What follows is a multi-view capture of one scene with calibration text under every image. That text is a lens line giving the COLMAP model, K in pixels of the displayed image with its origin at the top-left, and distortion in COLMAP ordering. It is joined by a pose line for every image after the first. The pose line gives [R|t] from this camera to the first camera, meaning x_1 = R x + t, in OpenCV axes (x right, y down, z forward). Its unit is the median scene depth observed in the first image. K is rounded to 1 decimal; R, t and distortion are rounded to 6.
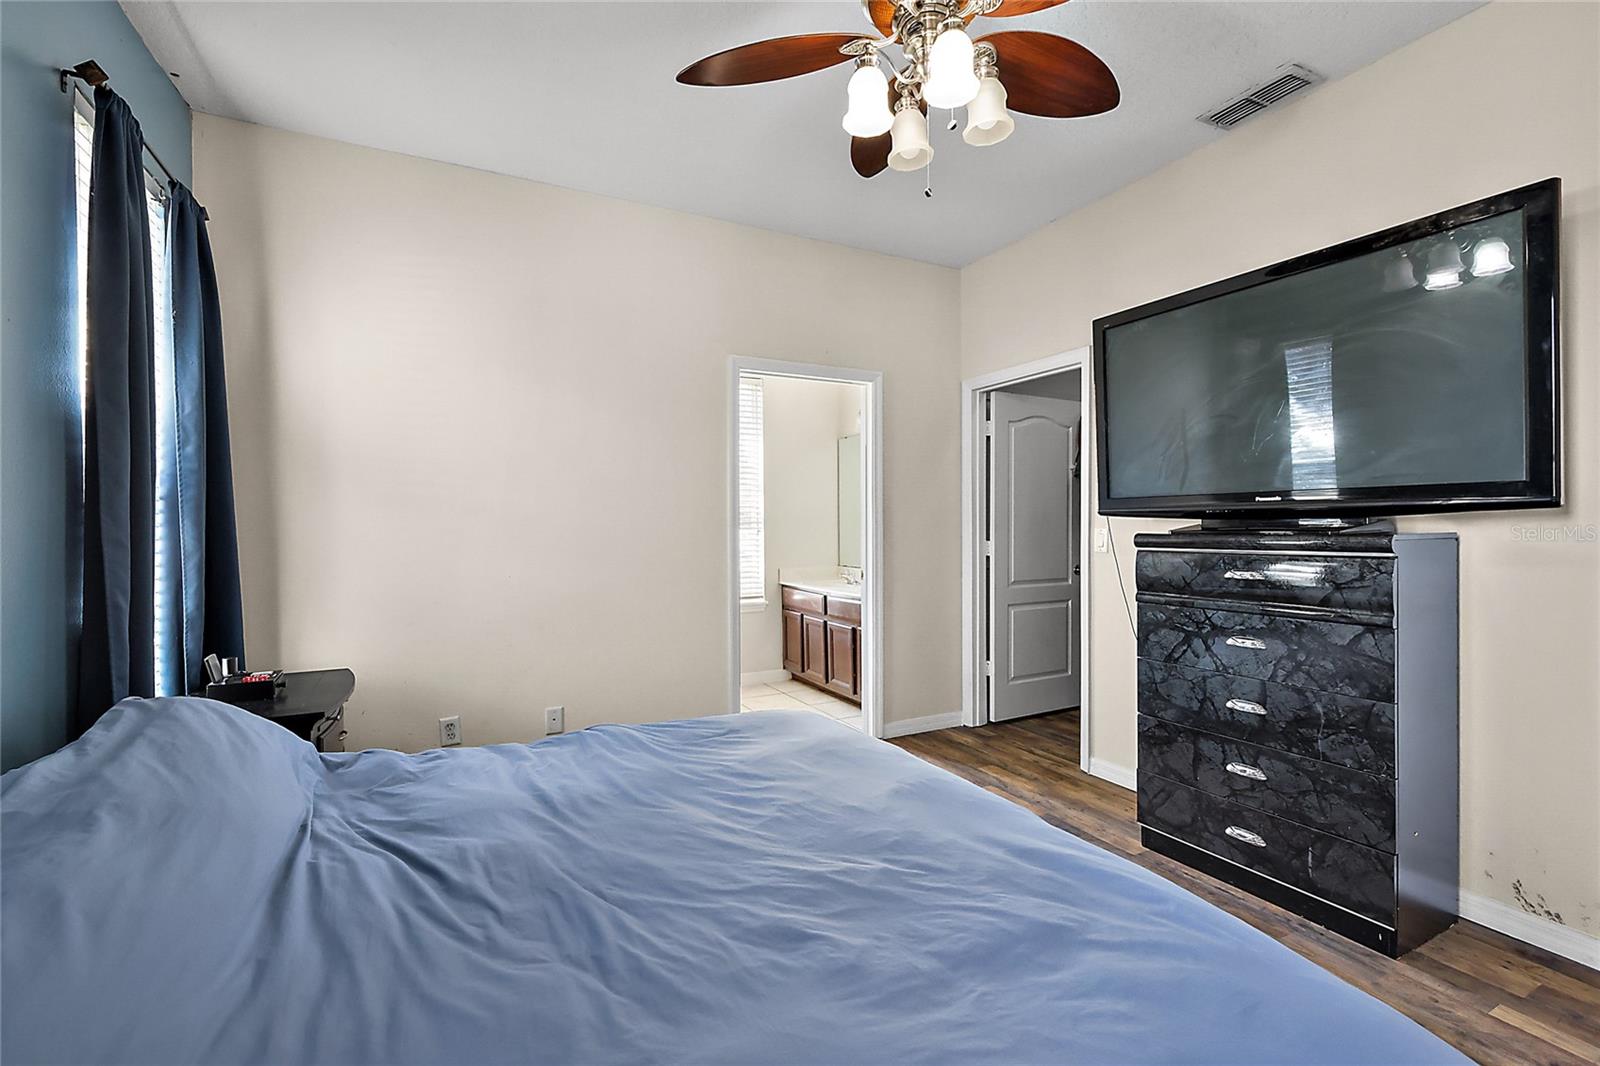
lens RADIAL K [[697.8, 0, 800.1], [0, 697.8, 530.8], [0, 0, 1]] dist [-0.000259, -0.000014]
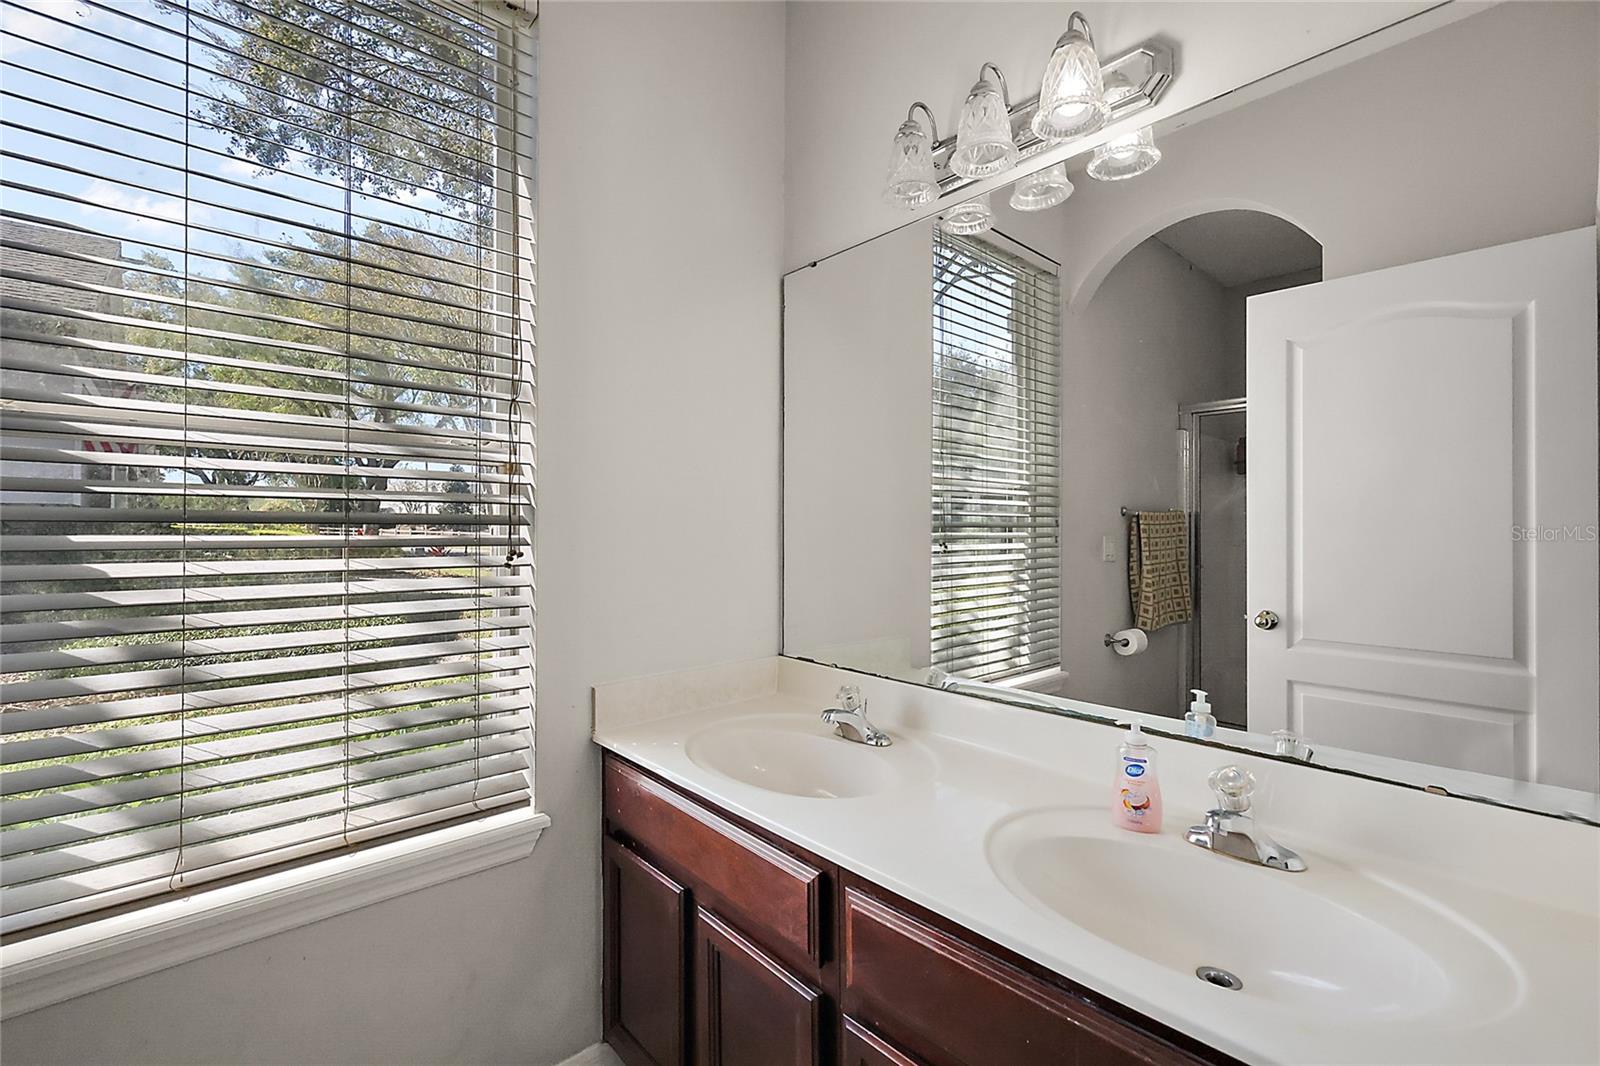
lens RADIAL K [[697.8, 0, 800.6], [0, 697.8, 531.5], [0, 0, 1]] dist [-0.000259, -0.000014]
pose [[0.967690, 0.004972, 0.252092, -0.022135], [-0.002811, 0.999956, -0.008932, -0.007068], [-0.252126, 0.007934, 0.967662, 0.747436]]
